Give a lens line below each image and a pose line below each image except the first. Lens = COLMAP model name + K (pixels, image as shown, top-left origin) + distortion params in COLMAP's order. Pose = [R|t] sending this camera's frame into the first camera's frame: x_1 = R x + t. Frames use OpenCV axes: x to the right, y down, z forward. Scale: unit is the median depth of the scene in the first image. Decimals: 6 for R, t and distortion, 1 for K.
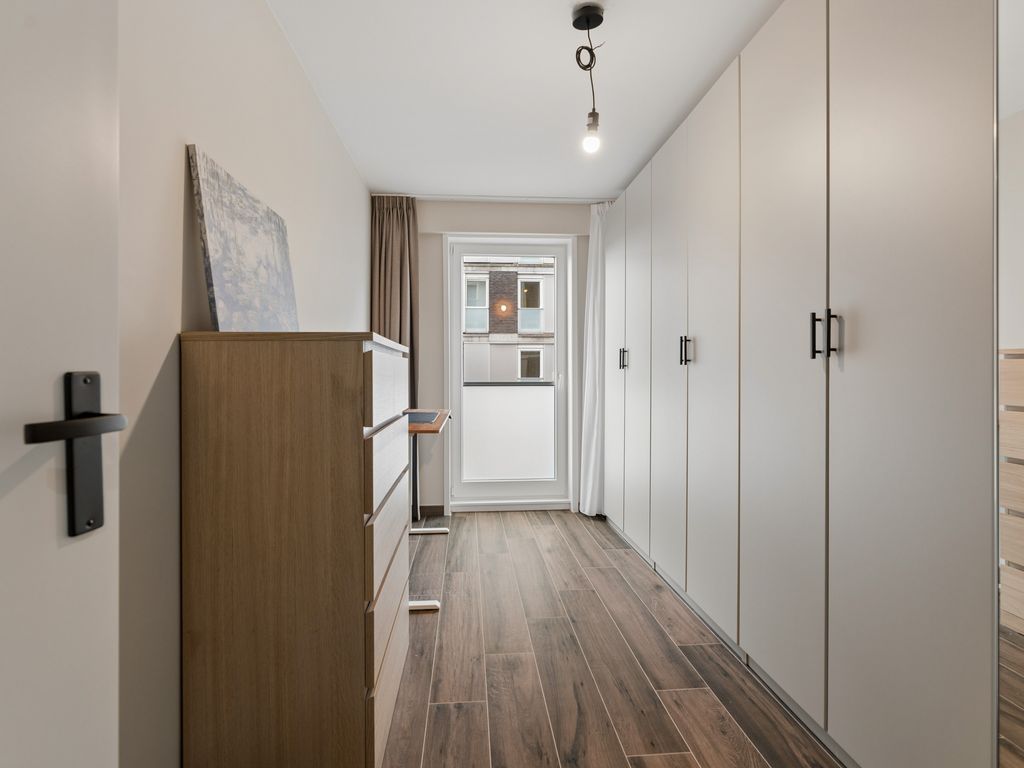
lens RADIAL K [[525.8, 0, 512.0], [0, 525.8, 384.0], [0, 0, 1]] dist [0.001723, 0.000567]
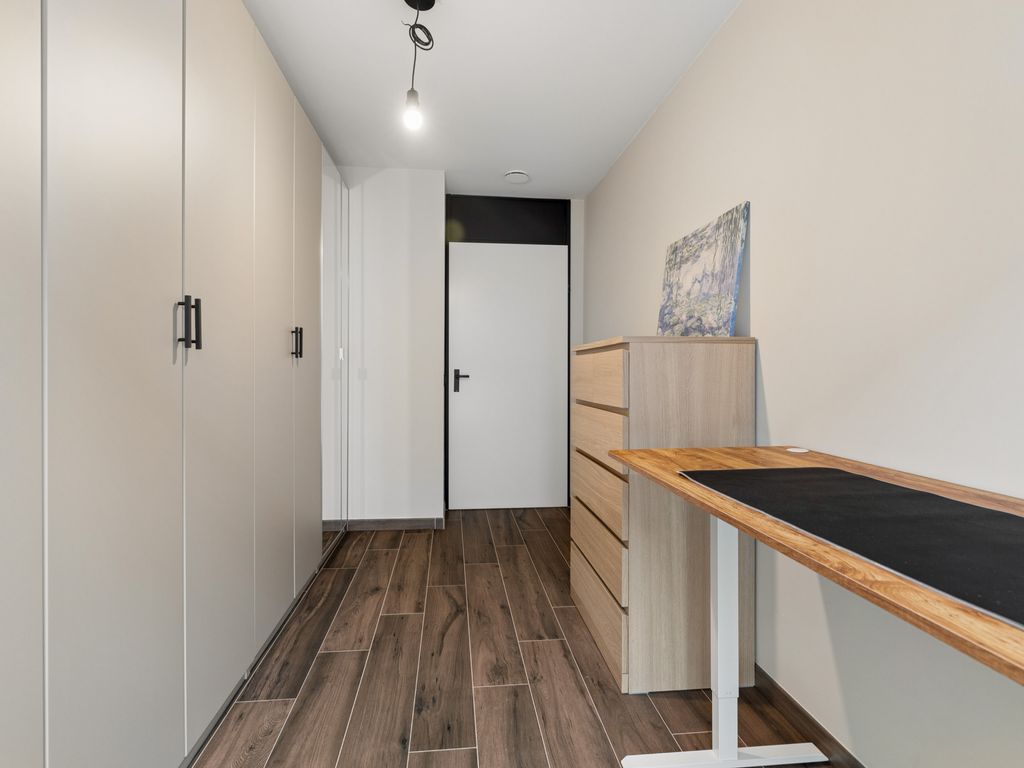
lens RADIAL K [[525.8, 0, 512.0], [0, 525.8, 384.0], [0, 0, 1]] dist [0.001723, 0.000567]
pose [[-0.999485, -0.001780, -0.032050, 0.005781], [-0.003070, 0.999185, 0.040246, -0.029456], [0.031952, 0.040324, -0.998676, 2.074993]]
